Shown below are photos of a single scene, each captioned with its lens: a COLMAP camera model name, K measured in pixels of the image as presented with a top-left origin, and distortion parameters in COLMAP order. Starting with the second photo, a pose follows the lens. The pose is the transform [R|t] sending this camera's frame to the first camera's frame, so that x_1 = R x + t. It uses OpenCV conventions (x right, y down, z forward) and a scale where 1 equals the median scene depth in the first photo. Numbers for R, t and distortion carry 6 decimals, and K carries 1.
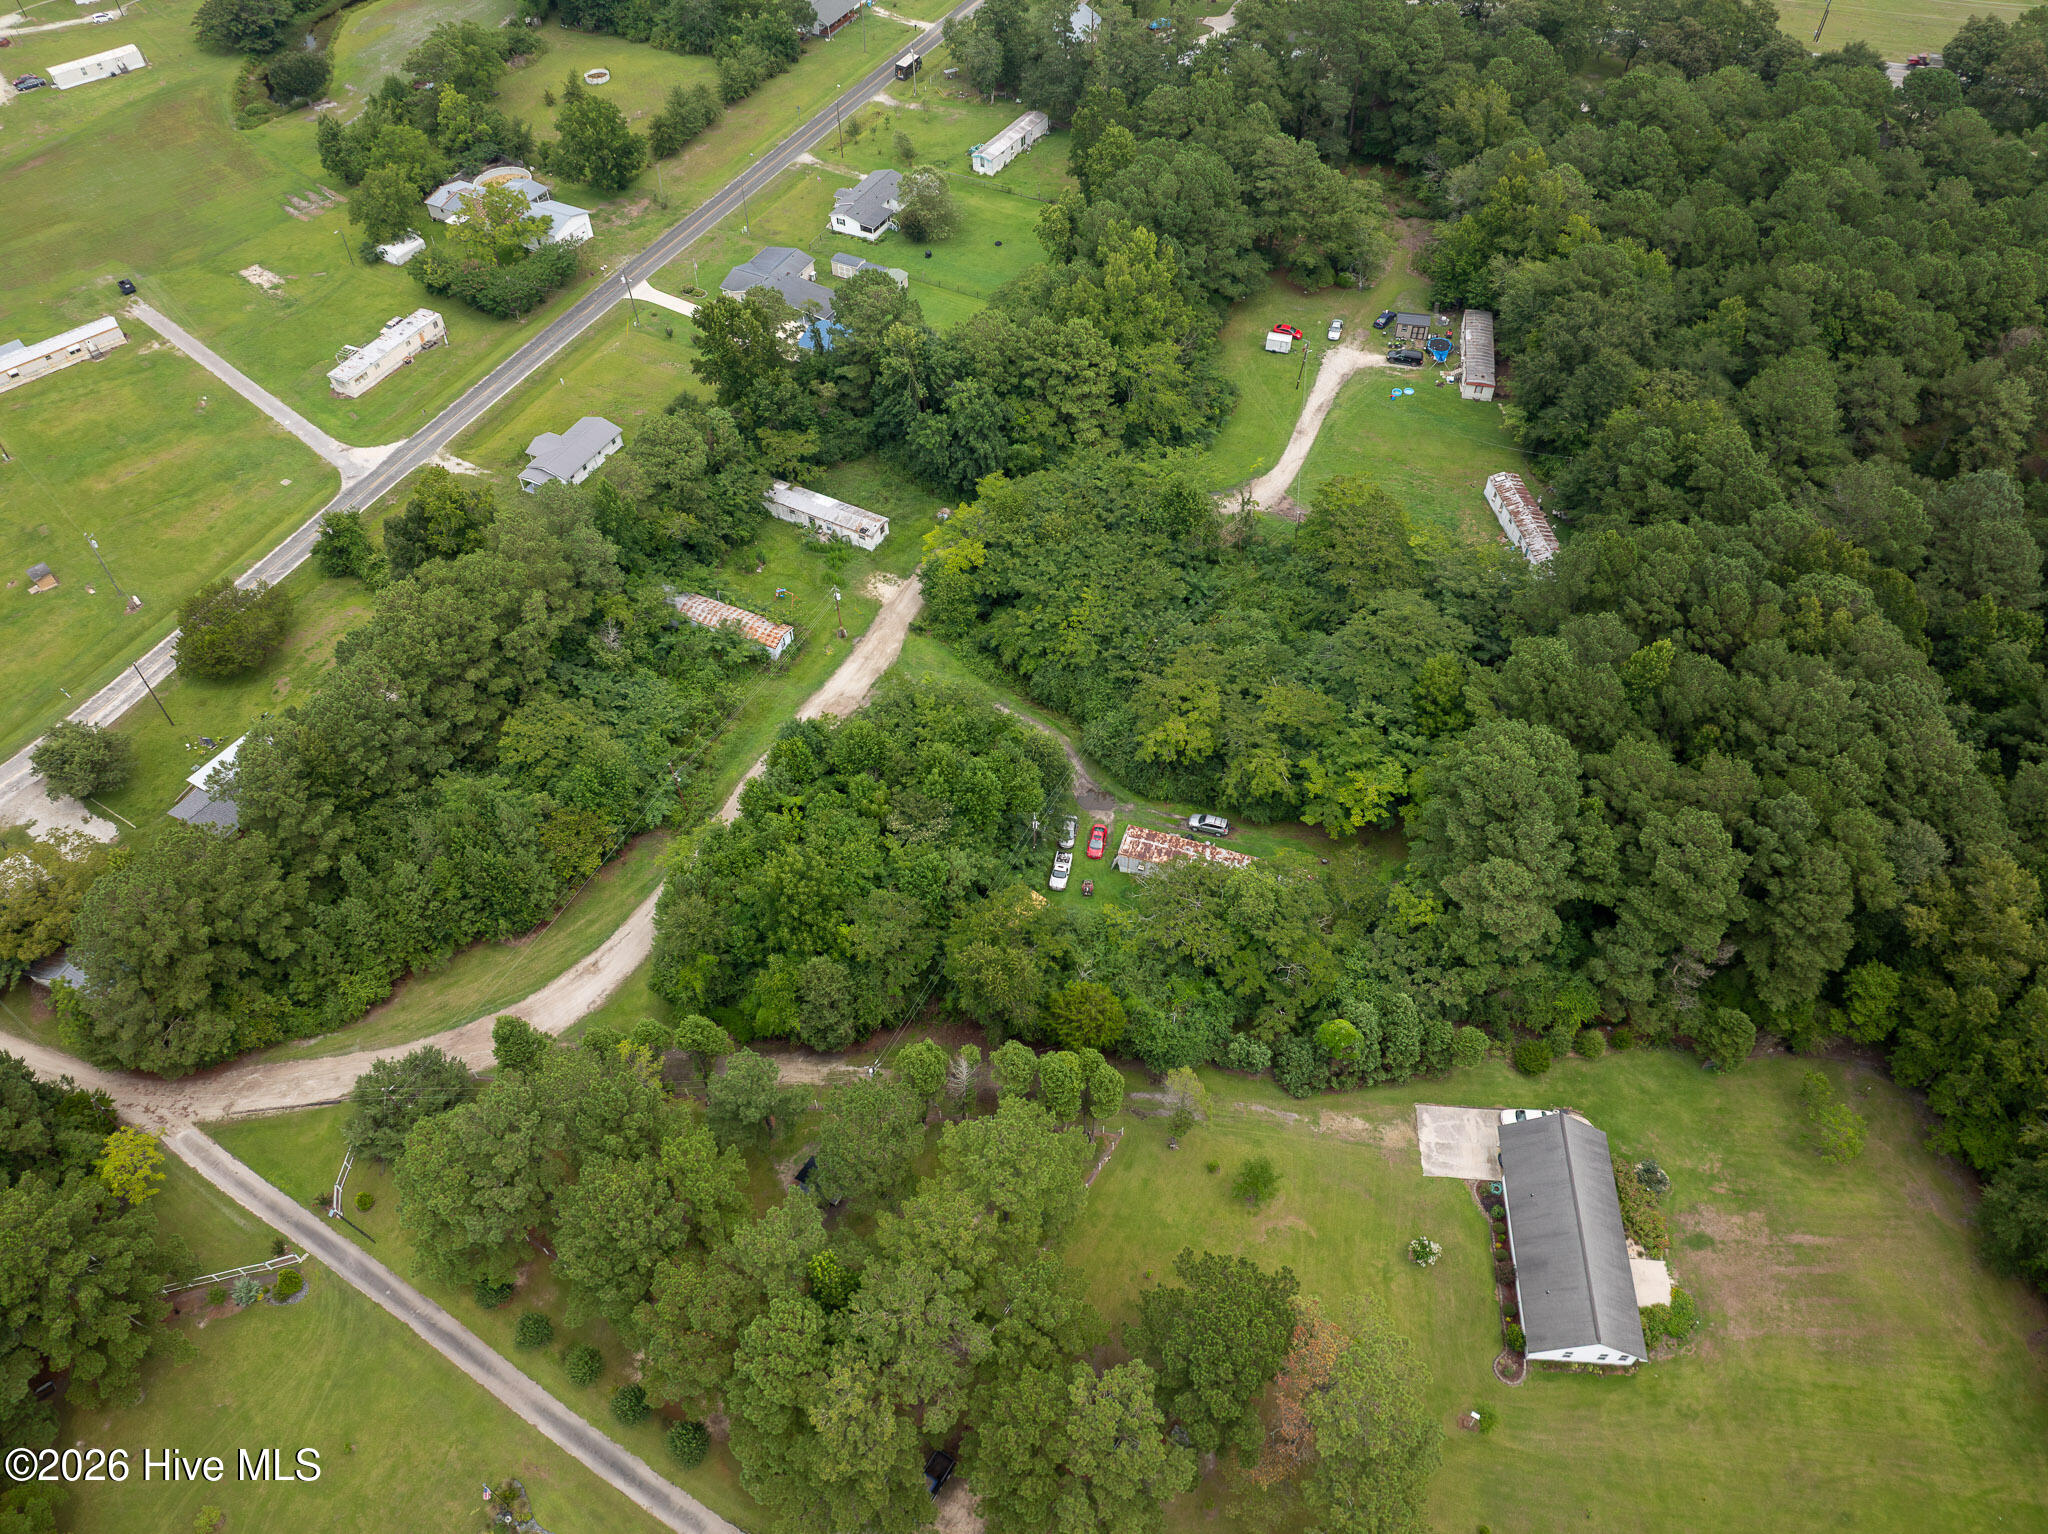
lens RADIAL K [[1443.9, 0, 1023.4], [0, 1443.9, 770.4], [0, 0, 1]] dist [-0.047834, 0.016811]
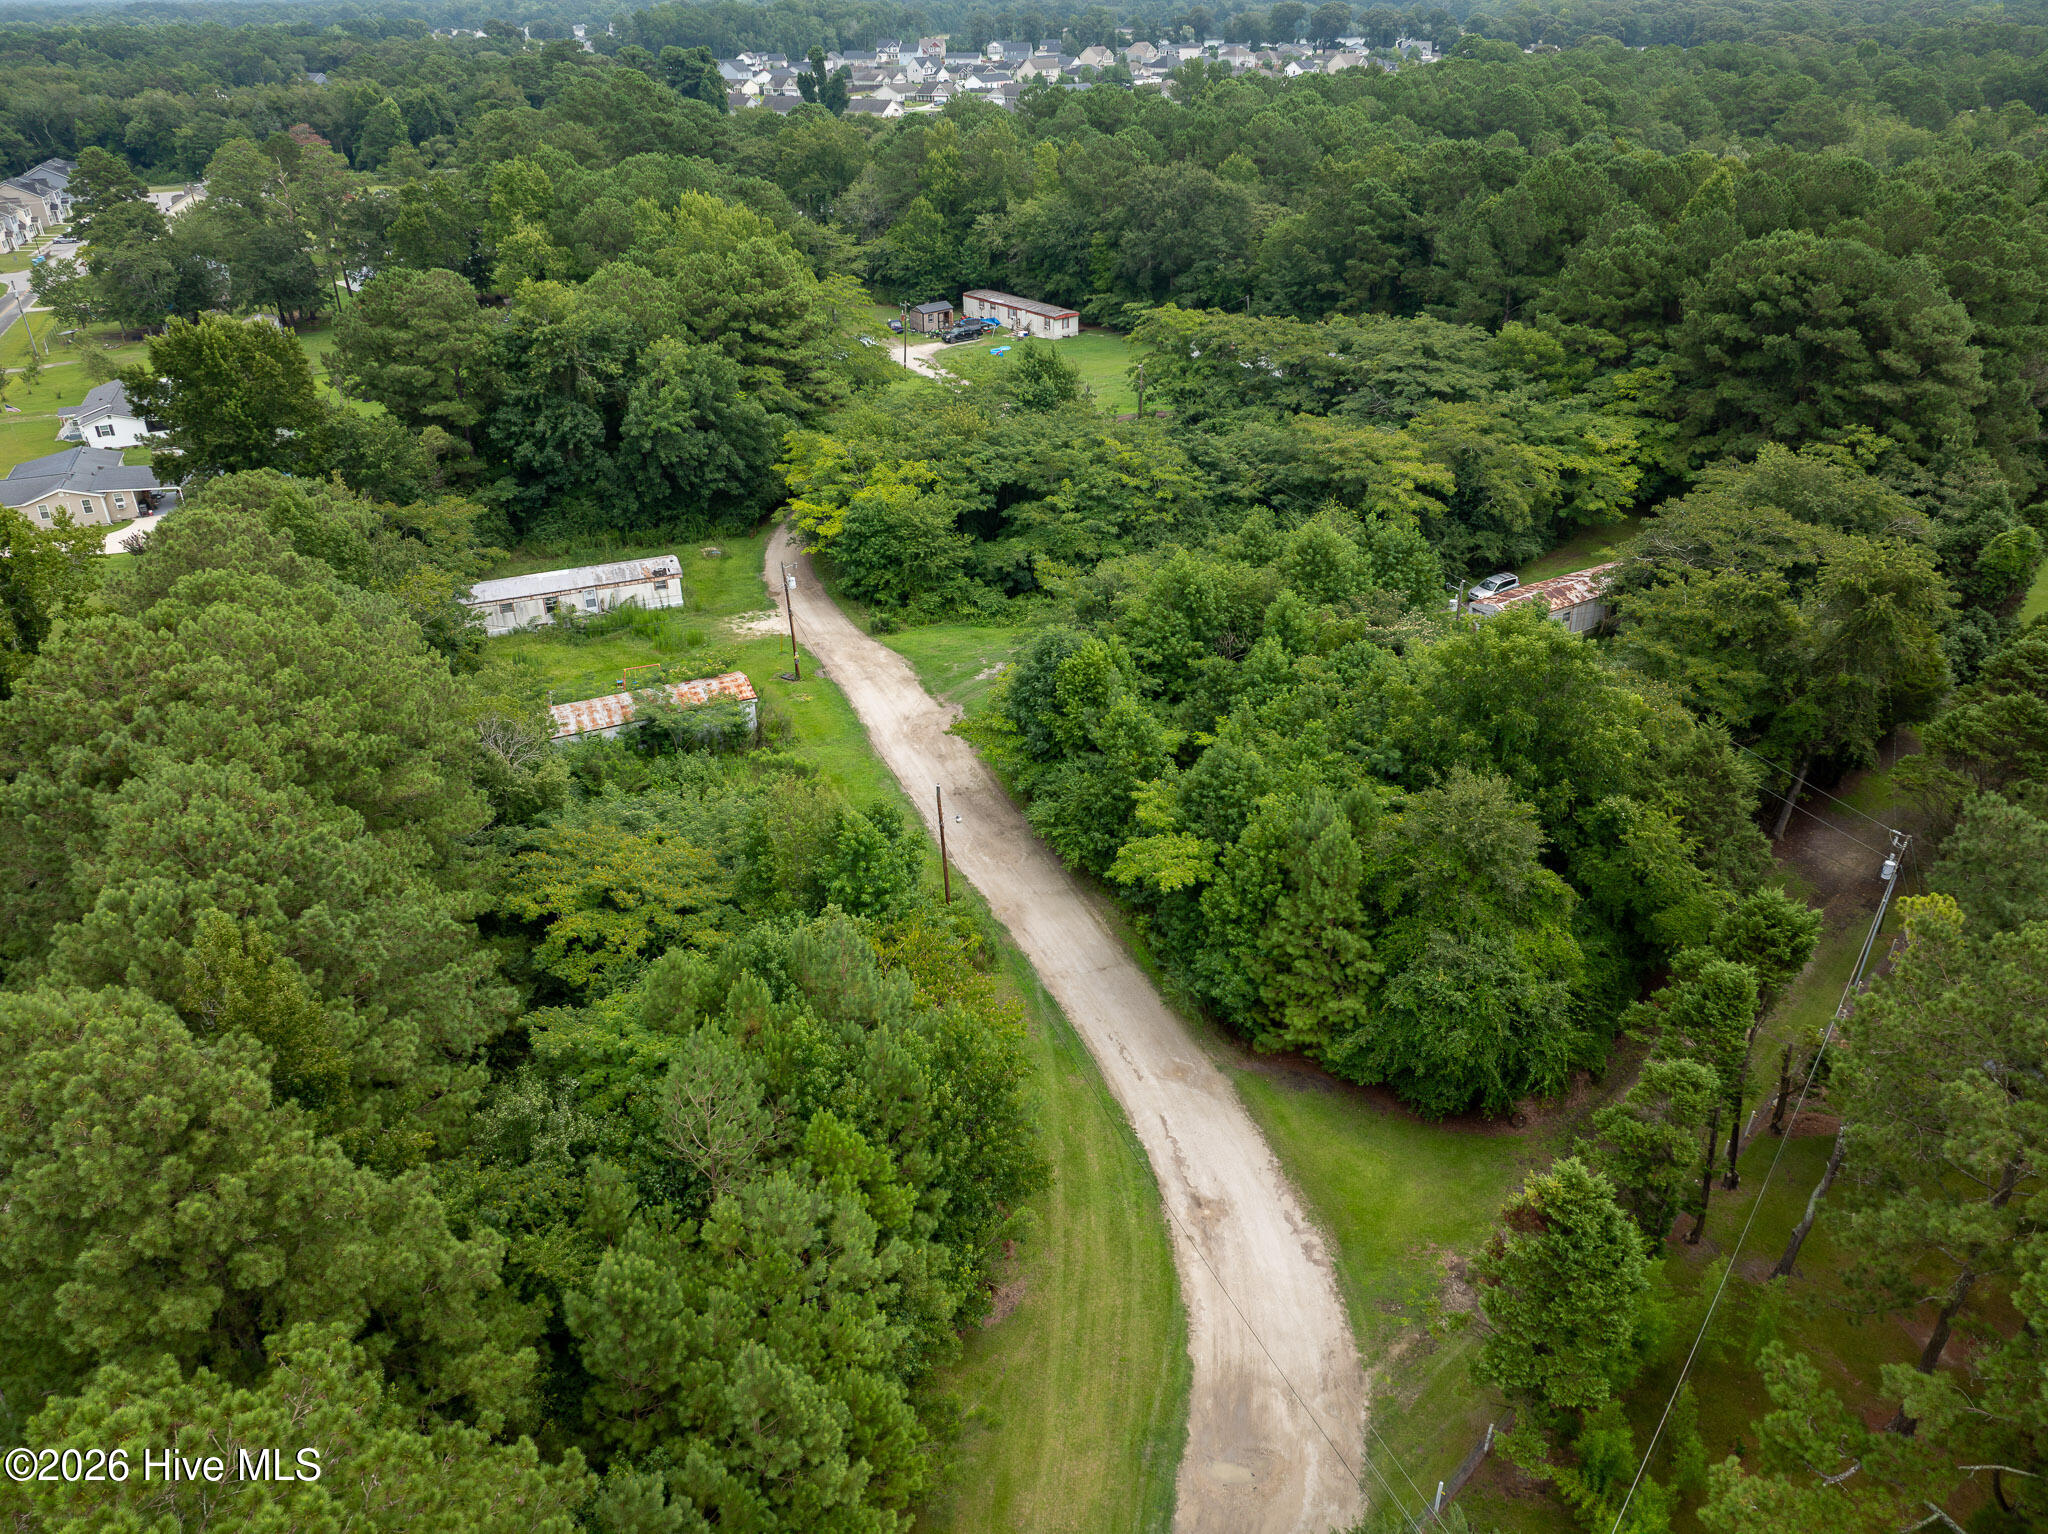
lens RADIAL K [[1443.9, 0, 1035.0], [0, 1443.9, 766.0], [0, 0, 1]] dist [-0.047834, 0.016811]
pose [[0.645157, -0.371646, 0.667571, -0.492601], [0.583438, 0.803776, -0.116375, 0.055990], [-0.493328, 0.464567, 0.735395, 0.630784]]
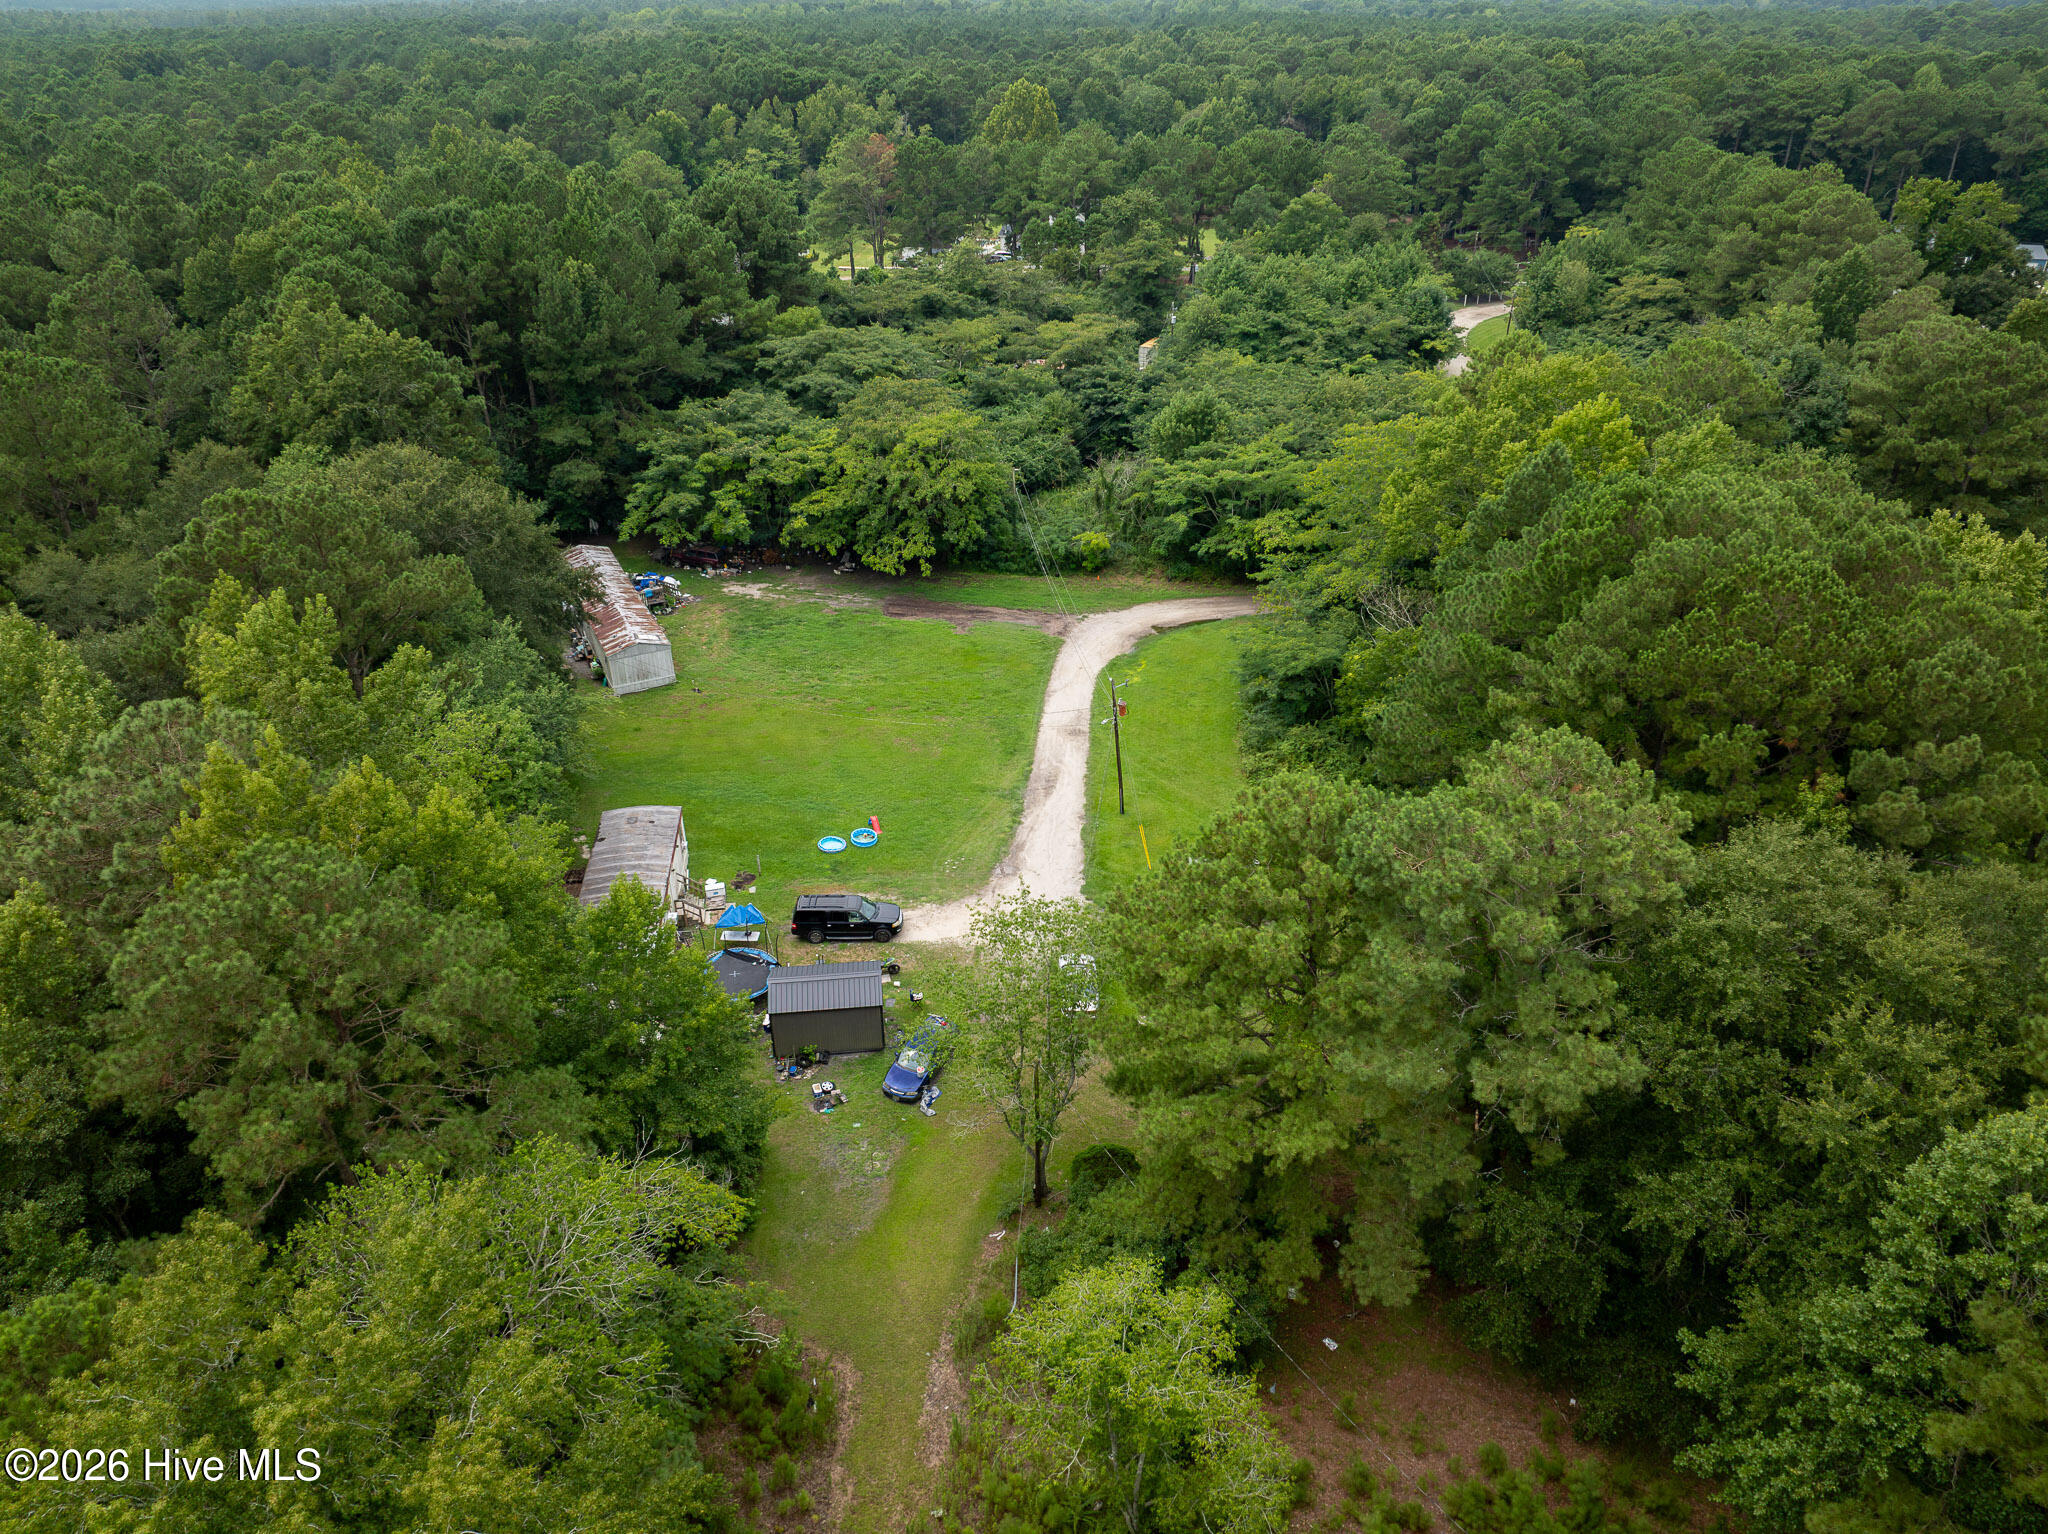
lens RADIAL K [[1443.9, 0, 1031.0], [0, 1443.9, 768.0], [0, 0, 1]] dist [-0.047834, 0.016811]
pose [[-0.953105, 0.164108, -0.254281, 0.406234], [-0.217420, 0.213171, 0.952516, -0.825951], [0.210521, 0.963134, -0.167494, 1.377302]]
